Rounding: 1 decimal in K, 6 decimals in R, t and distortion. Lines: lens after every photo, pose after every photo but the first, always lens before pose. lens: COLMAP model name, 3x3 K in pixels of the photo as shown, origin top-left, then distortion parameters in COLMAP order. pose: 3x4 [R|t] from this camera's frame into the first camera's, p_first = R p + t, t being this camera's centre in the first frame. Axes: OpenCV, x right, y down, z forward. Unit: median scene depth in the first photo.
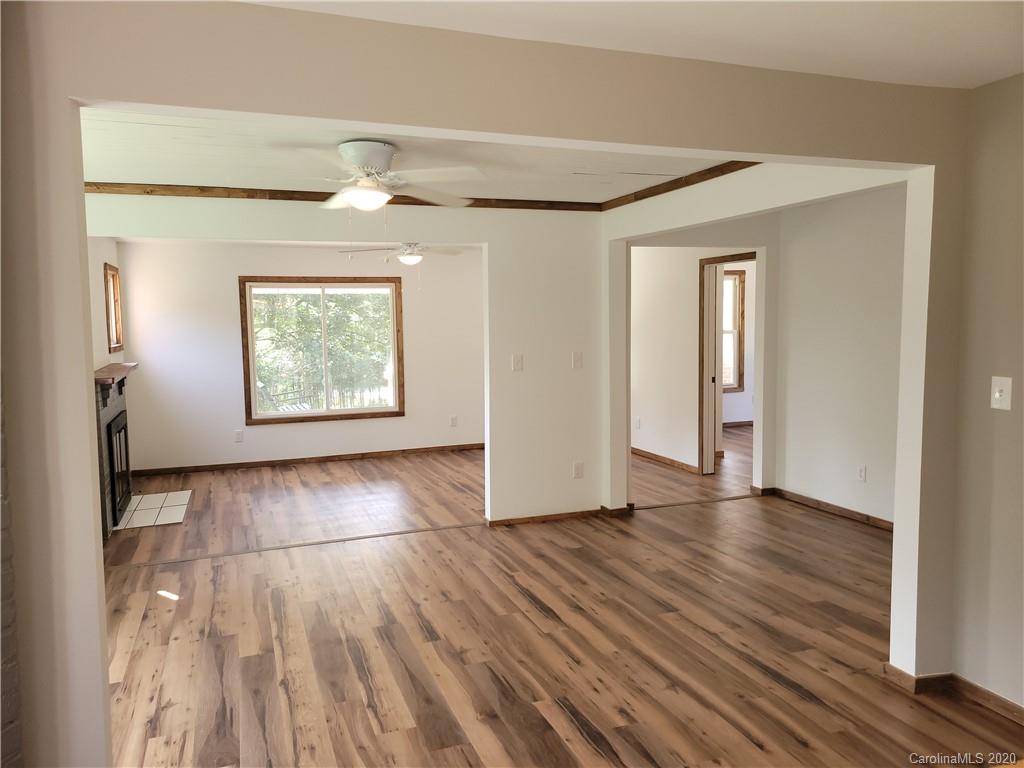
lens RADIAL K [[758.0, 0, 513.5], [0, 758.0, 382.5], [0, 0, 1]] dist [0.040460, -0.011720]
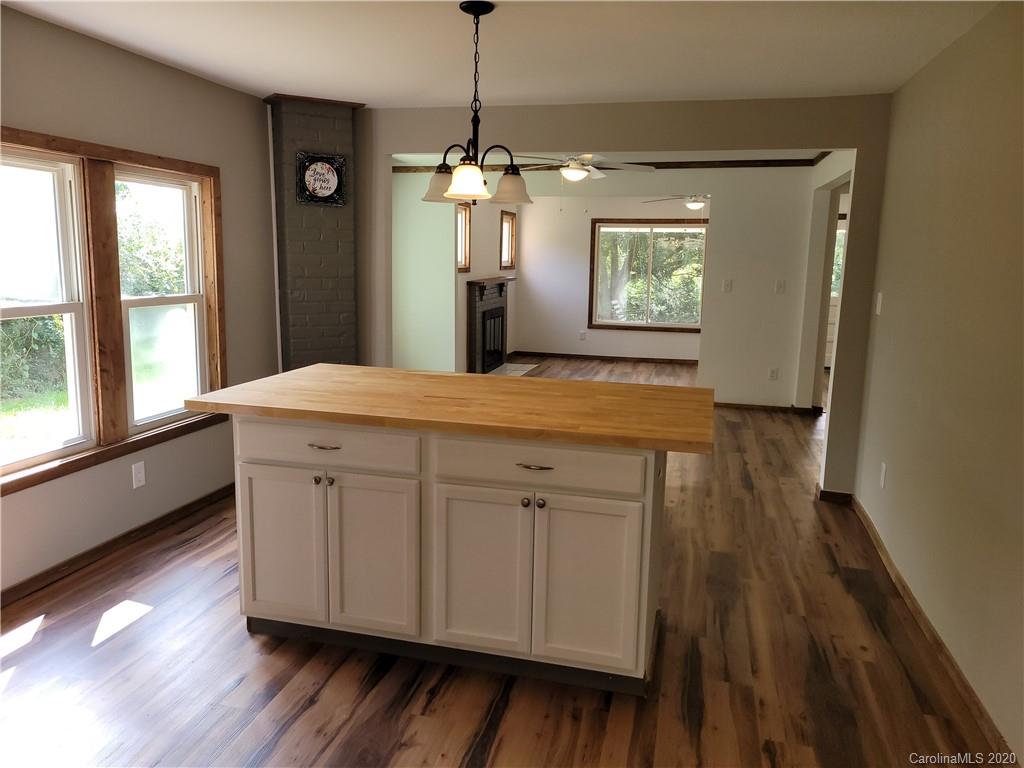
lens RADIAL K [[758.0, 0, 513.5], [0, 758.0, 382.5], [0, 0, 1]] dist [0.040460, -0.011720]
pose [[0.826595, 0.122298, -0.549348, 0.446352], [-0.079248, 0.991671, 0.101527, 0.036267], [0.557190, -0.040387, 0.829403, -0.320859]]
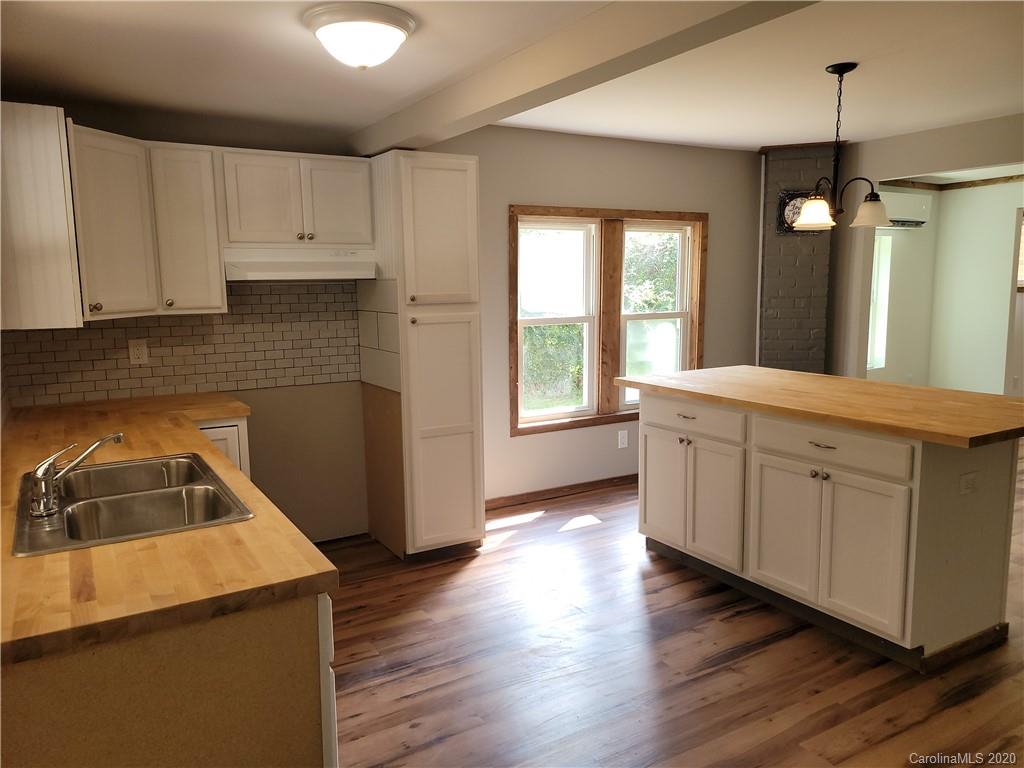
lens RADIAL K [[758.0, 0, 513.5], [0, 758.0, 382.5], [0, 0, 1]] dist [0.040460, -0.011720]
pose [[0.194365, 0.139919, -0.970899, 0.687119], [-0.074016, 0.989045, 0.127717, 0.032751], [0.978133, 0.047038, 0.202592, -0.274129]]
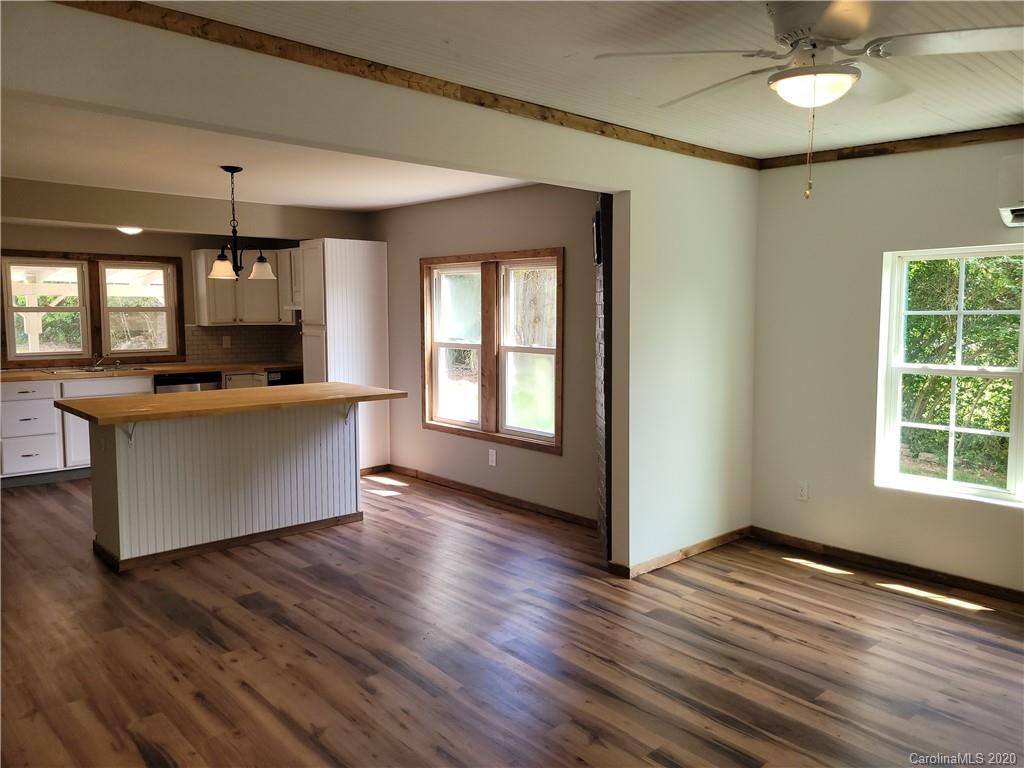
lens RADIAL K [[758.0, 0, 513.5], [0, 758.0, 382.5], [0, 0, 1]] dist [0.040460, -0.011720]
pose [[-0.925642, 0.046459, -0.375536, 0.169845], [-0.023872, 0.983288, 0.180486, -0.077179], [0.377646, 0.176031, -0.909064, 0.987951]]
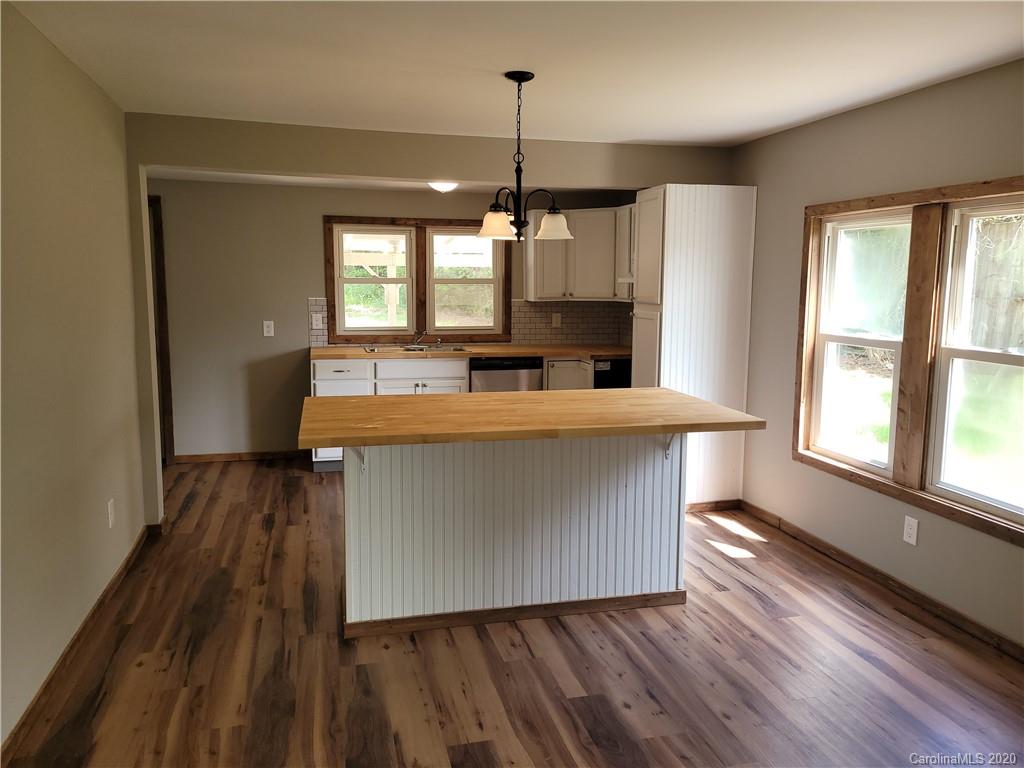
lens RADIAL K [[764.1, 0, 515.7], [0, 764.1, 375.8], [0, 0, 1]] dist [0.041947, -0.006178]
pose [[-0.995568, -0.009185, 0.093597, 0.078405], [0.010863, 0.977327, 0.211455, -0.052292], [-0.093417, 0.211535, -0.972896, 0.678509]]
